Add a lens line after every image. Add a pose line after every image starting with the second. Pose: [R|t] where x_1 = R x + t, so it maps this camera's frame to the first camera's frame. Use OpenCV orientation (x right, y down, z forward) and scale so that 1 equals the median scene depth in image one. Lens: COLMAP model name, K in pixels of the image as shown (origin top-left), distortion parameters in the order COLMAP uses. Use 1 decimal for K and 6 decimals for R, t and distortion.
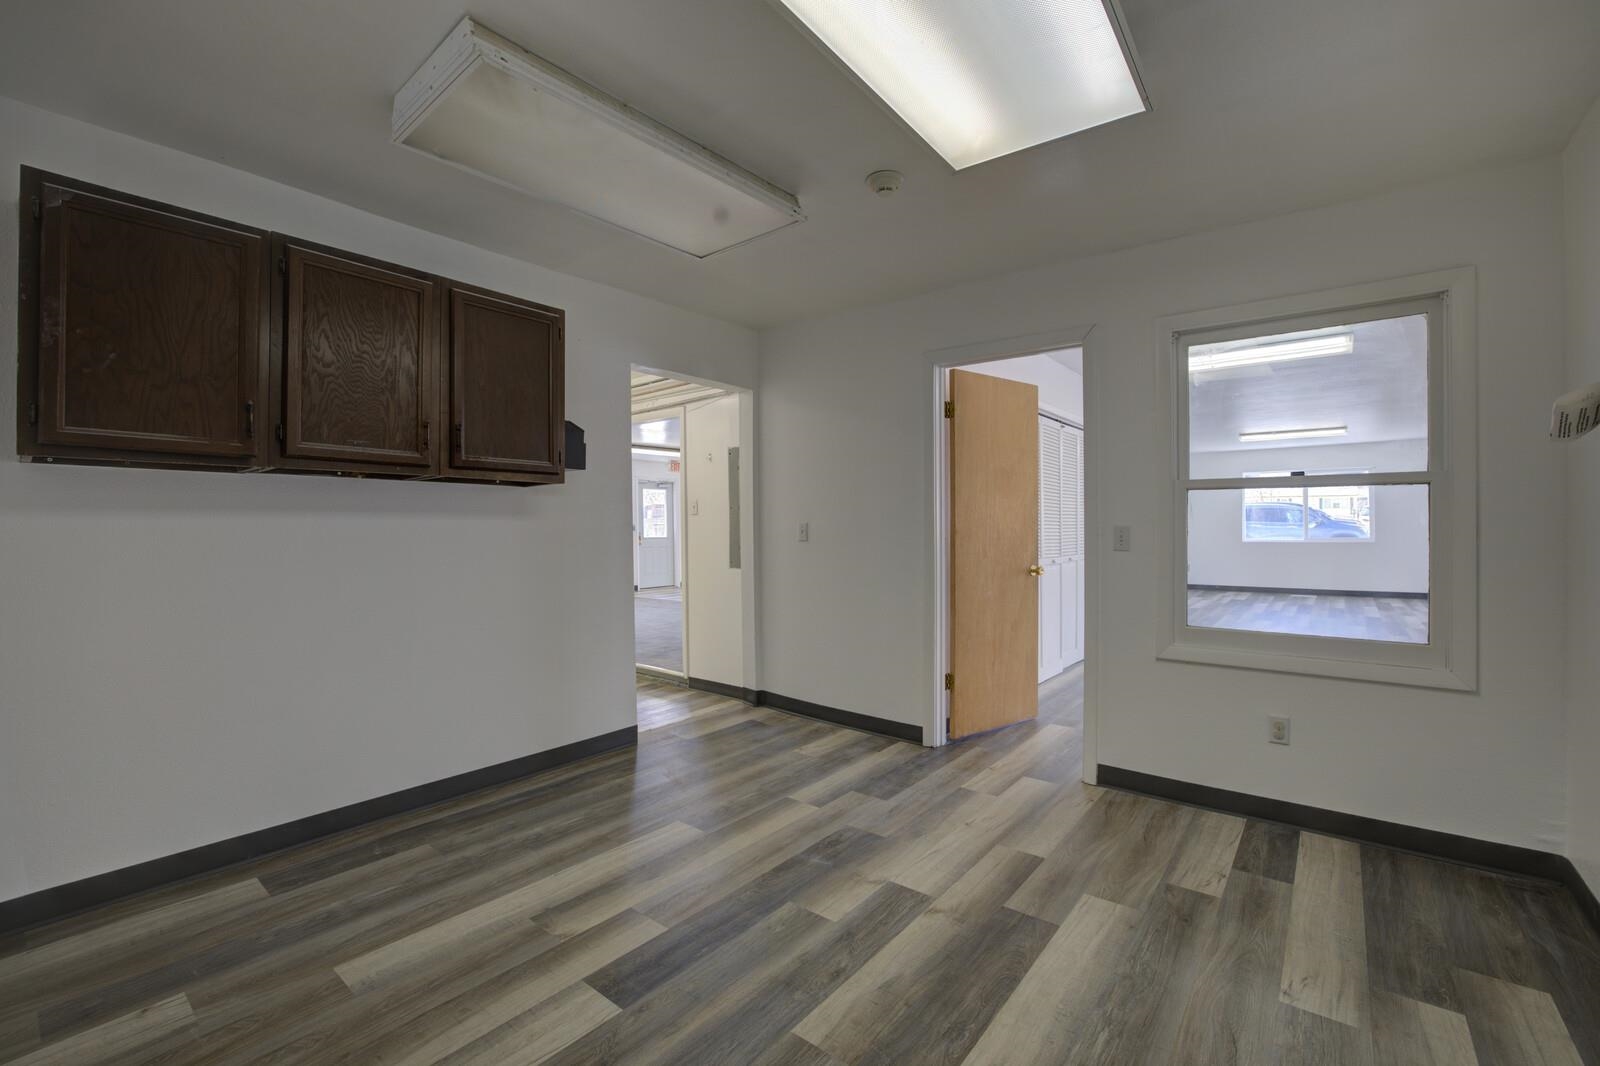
lens RADIAL K [[675.0, 0, 800.0], [0, 675.0, 533.0], [0, 0, 1]] dist [-0.029389, -0.000001]
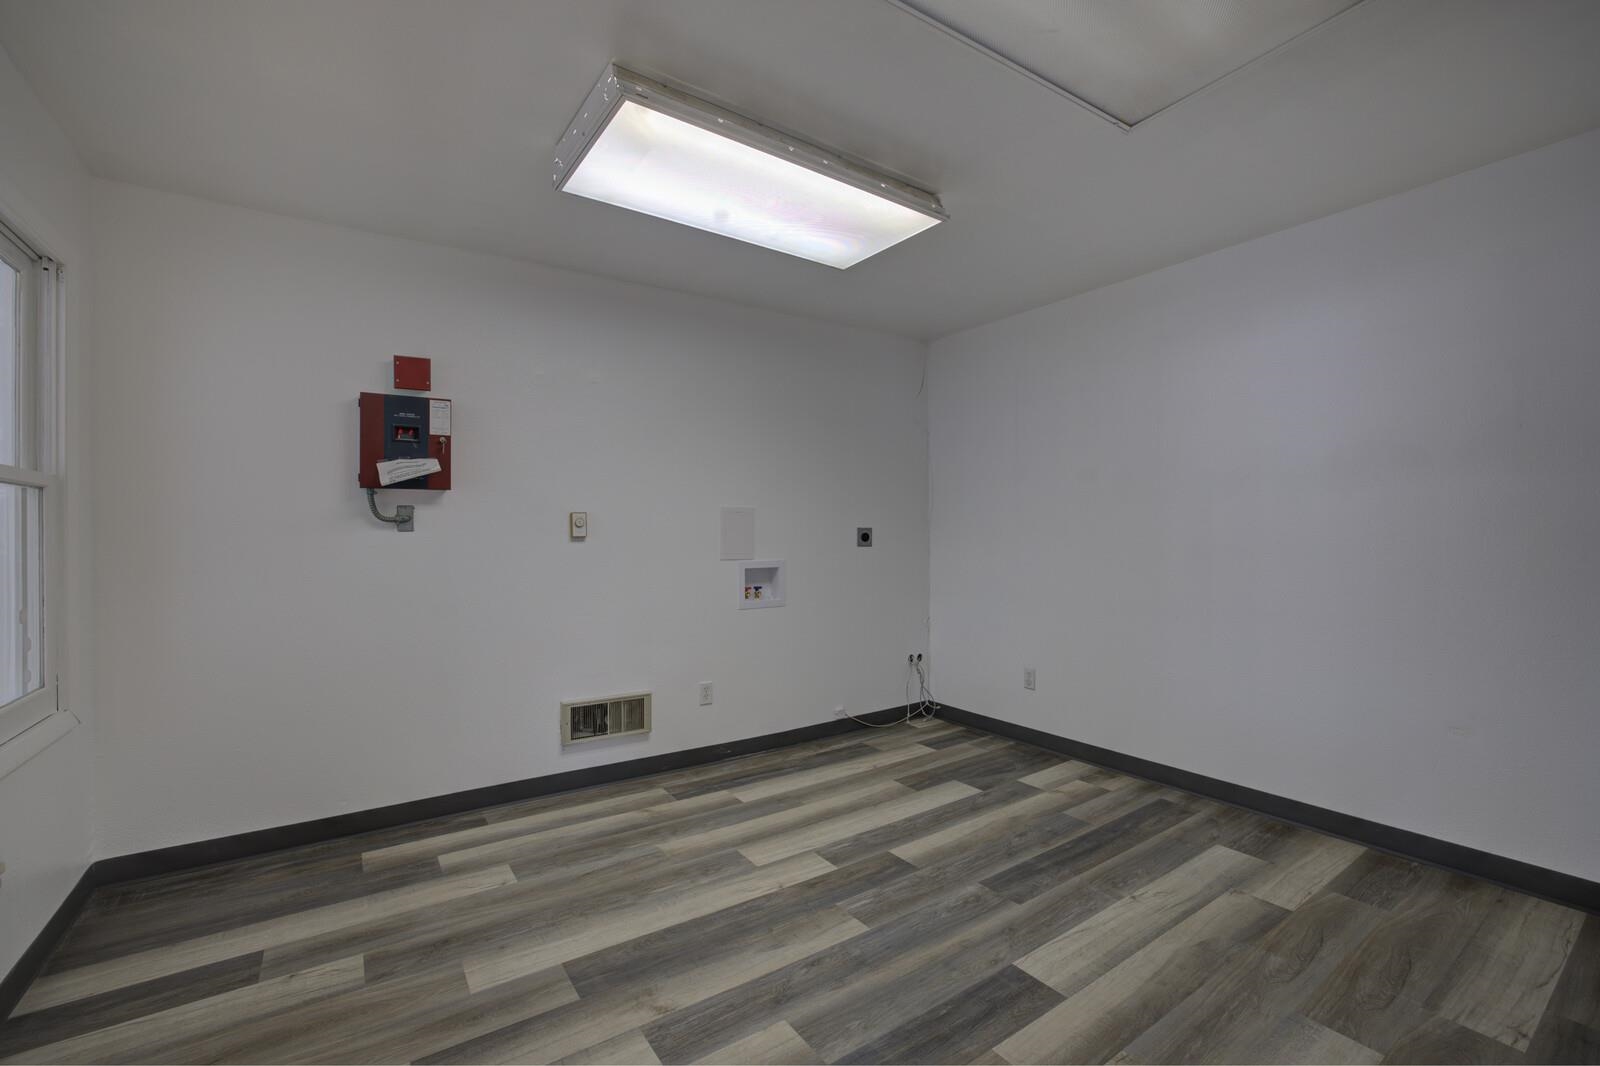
lens RADIAL K [[675.0, 0, 800.0], [0, 675.0, 533.0], [0, 0, 1]] dist [-0.029389, -0.000001]
pose [[-0.955678, 0.003360, 0.294394, -0.233172], [0.006189, 0.999943, 0.008680, -0.027962], [-0.294348, 0.010117, -0.955645, 1.978778]]
